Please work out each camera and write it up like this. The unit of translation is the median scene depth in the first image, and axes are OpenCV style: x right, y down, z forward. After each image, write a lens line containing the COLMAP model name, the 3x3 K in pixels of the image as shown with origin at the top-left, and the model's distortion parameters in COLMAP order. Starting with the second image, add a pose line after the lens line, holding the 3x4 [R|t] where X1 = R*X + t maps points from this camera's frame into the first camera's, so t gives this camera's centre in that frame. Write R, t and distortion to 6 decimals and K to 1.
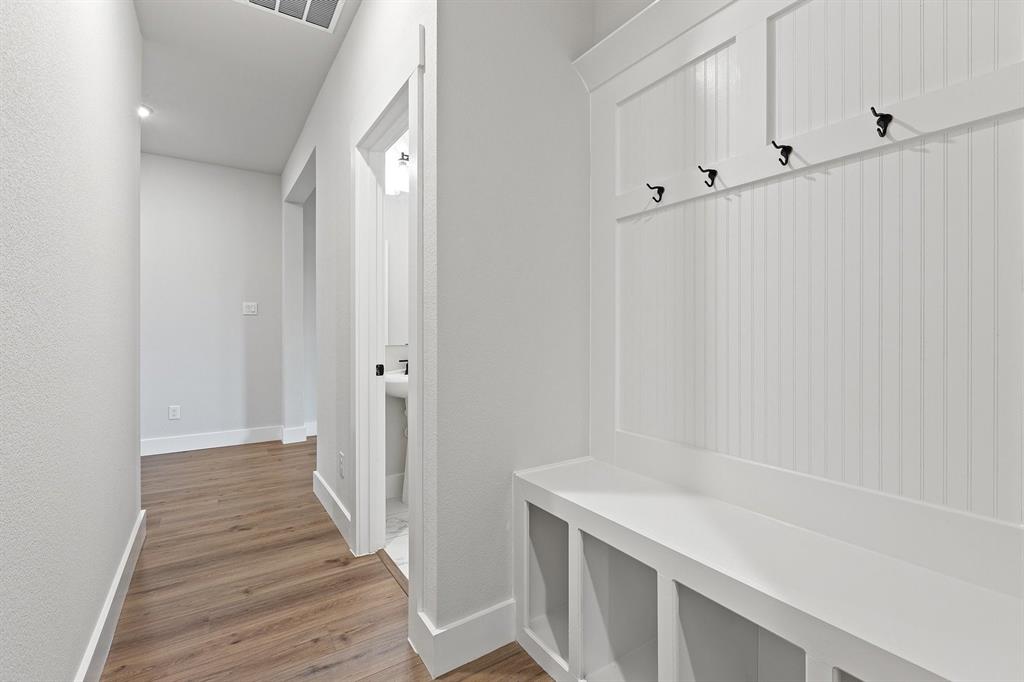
lens RADIAL K [[453.9, 0, 511.6], [0, 453.9, 334.2], [0, 0, 1]] dist [-0.003103, -0.000048]
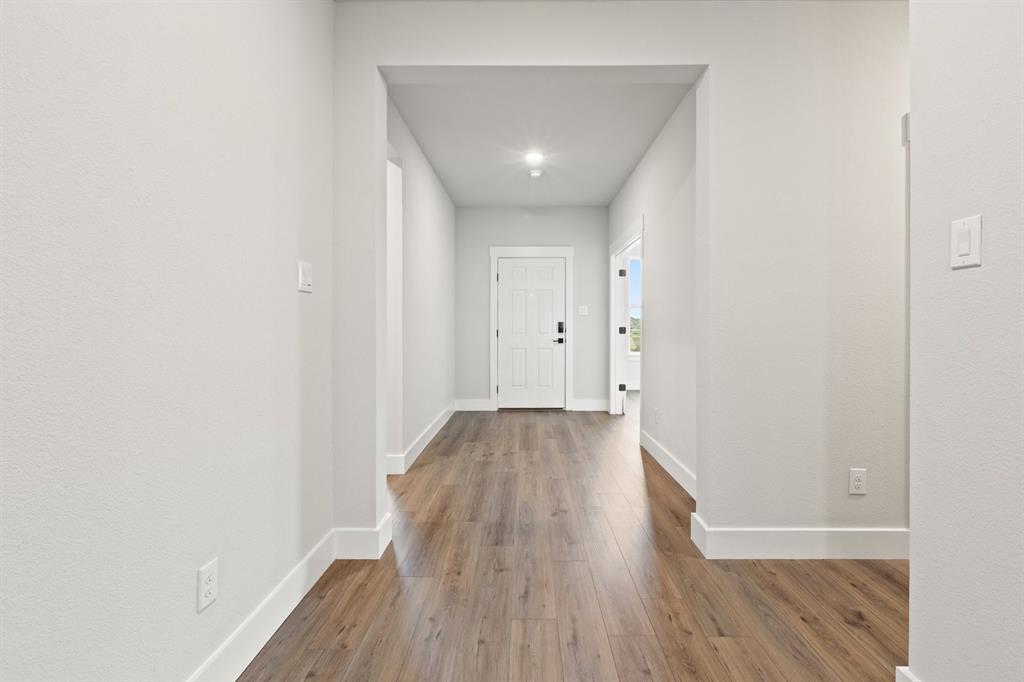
lens RADIAL K [[453.9, 0, 514.5], [0, 453.9, 341.5], [0, 0, 1]] dist [-0.003103, -0.000048]
pose [[0.555034, 0.000229, 0.831828, -1.361479], [0.006244, 0.999971, -0.004442, 0.012791], [-0.831804, 0.007660, 0.555016, 0.986244]]
